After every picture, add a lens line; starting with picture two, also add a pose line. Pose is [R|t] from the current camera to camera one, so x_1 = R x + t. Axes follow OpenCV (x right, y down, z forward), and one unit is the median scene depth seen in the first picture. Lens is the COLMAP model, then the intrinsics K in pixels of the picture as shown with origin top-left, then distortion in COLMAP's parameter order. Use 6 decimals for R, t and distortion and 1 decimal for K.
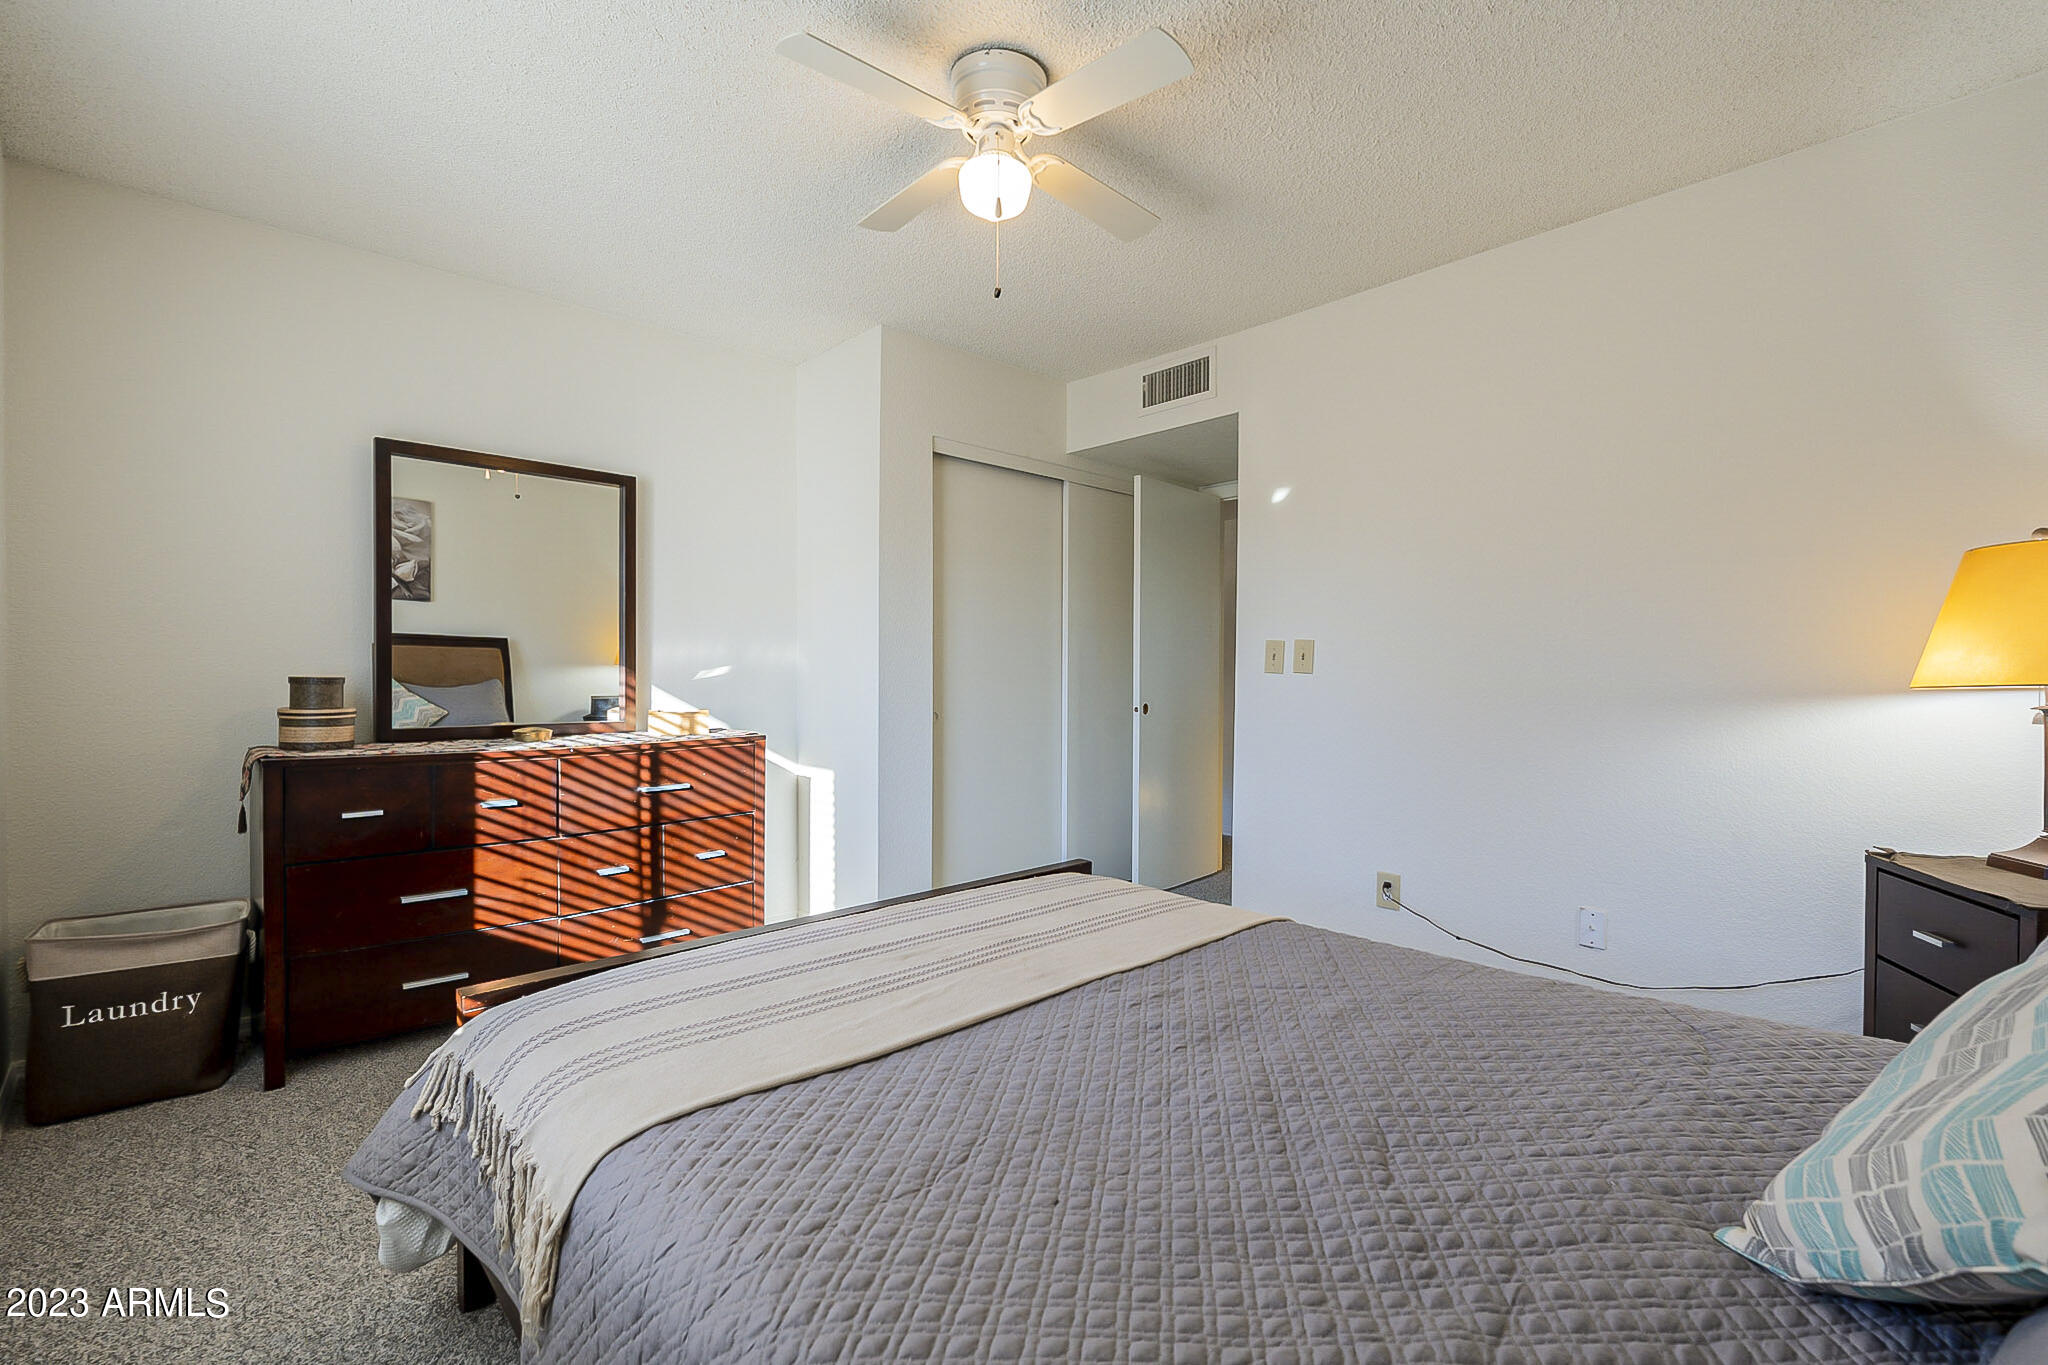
lens RADIAL K [[905.4, 0, 1021.3], [0, 905.4, 674.6], [0, 0, 1]] dist [-0.007104, 0.001817]
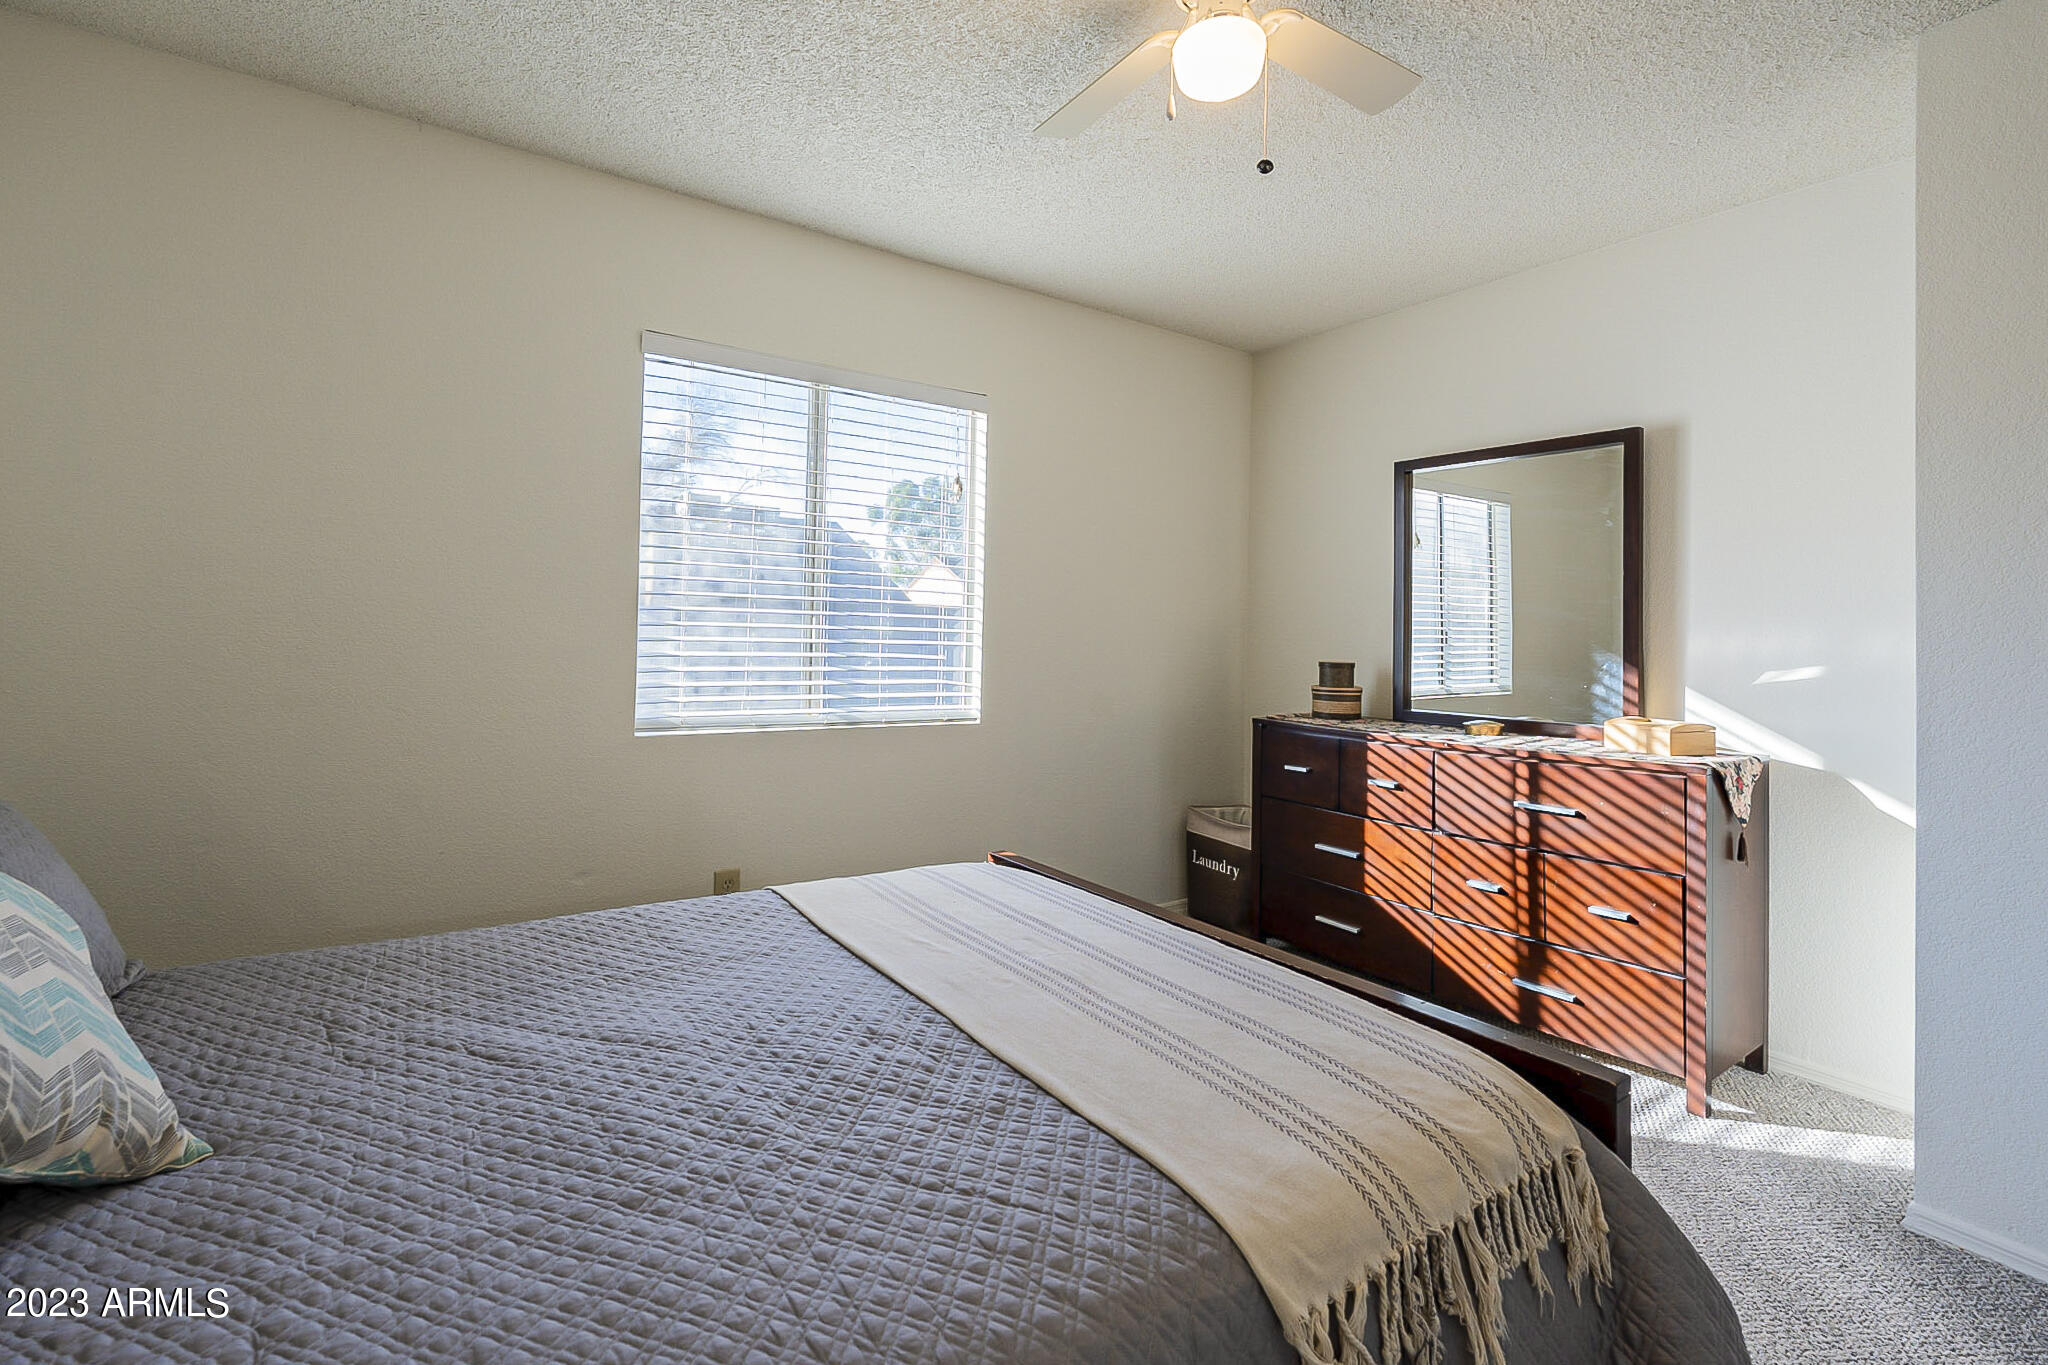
lens RADIAL K [[905.4, 0, 1008.4], [0, 905.4, 635.7], [0, 0, 1]] dist [-0.007104, 0.001817]
pose [[-0.157443, -0.015318, -0.987409, 0.507179], [-0.032844, 0.999408, -0.010268, -0.006656], [0.986982, 0.030814, -0.157853, 0.655976]]
